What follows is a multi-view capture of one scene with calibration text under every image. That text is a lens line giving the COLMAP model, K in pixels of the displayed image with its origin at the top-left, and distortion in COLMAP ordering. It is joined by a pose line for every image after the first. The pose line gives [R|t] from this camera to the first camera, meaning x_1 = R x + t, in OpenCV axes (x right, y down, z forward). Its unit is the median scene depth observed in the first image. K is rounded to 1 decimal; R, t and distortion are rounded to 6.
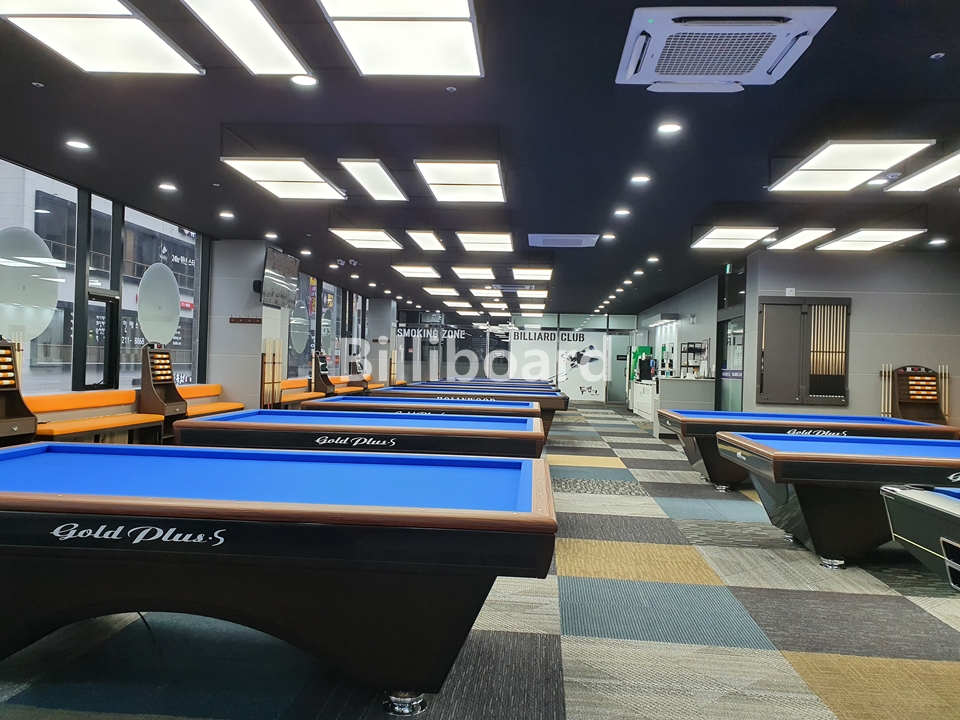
lens RADIAL K [[752.3, 0, 473.4], [0, 752.3, 354.6], [0, 0, 1]] dist [0.037525, -0.023116]
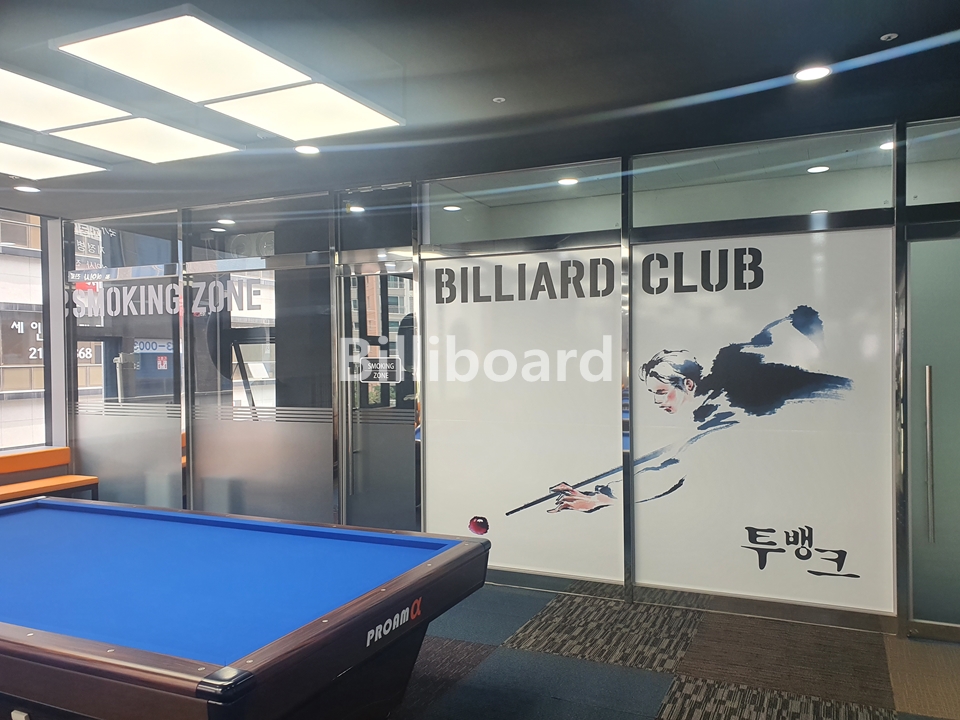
lens RADIAL K [[752.3, 0, 484.4], [0, 752.3, 363.0], [0, 0, 1]] dist [0.037525, -0.023116]
pose [[0.937934, -0.036458, -0.344892, 0.355017], [0.042117, 0.999073, 0.008927, -0.007614], [0.344247, -0.022899, 0.938600, 1.931928]]
